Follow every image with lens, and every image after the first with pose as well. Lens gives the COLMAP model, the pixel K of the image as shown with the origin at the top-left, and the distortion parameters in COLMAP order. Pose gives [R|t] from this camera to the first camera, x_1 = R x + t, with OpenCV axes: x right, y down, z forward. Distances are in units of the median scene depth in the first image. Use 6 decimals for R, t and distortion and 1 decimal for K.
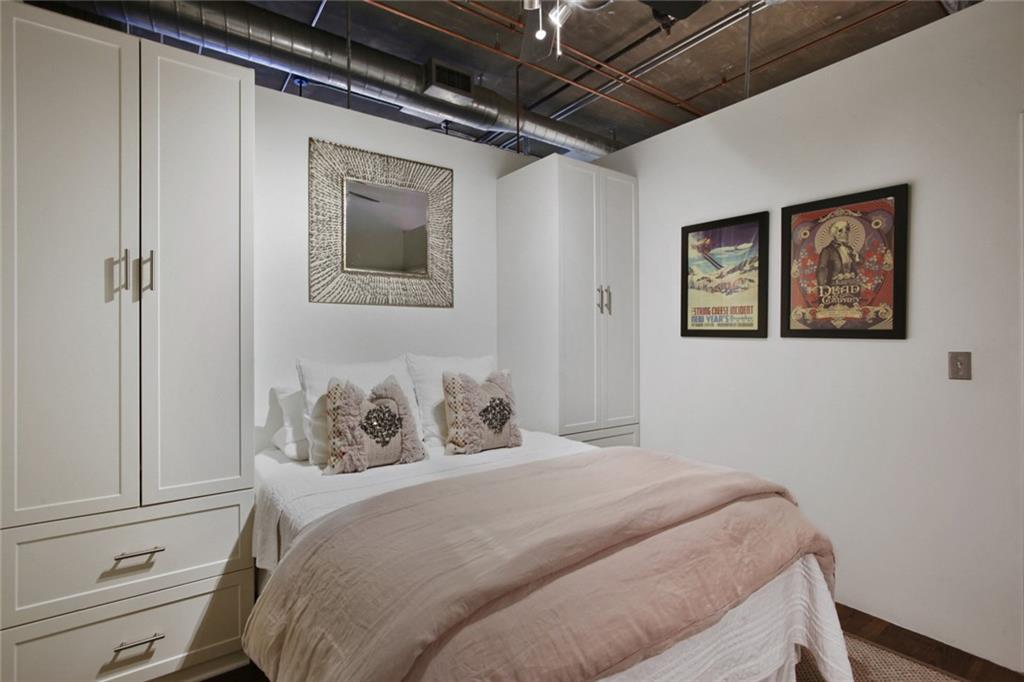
lens RADIAL K [[498.2, 0, 509.6], [0, 498.2, 348.4], [0, 0, 1]] dist [-0.025170, 0.016430]
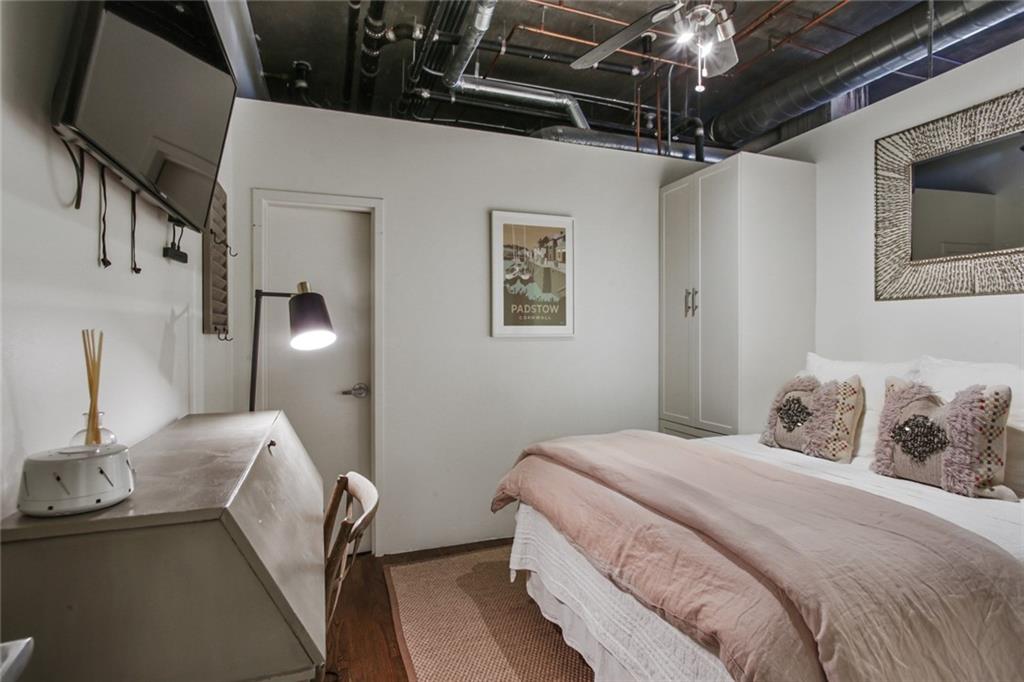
lens RADIAL K [[498.2, 0, 509.6], [0, 498.2, 348.4], [0, 0, 1]] dist [-0.025170, 0.016430]
pose [[-0.292395, 0.028422, -0.955875, 0.902315], [-0.010675, 0.999399, 0.032981, -0.020726], [0.956238, 0.019847, -0.291916, 0.650196]]
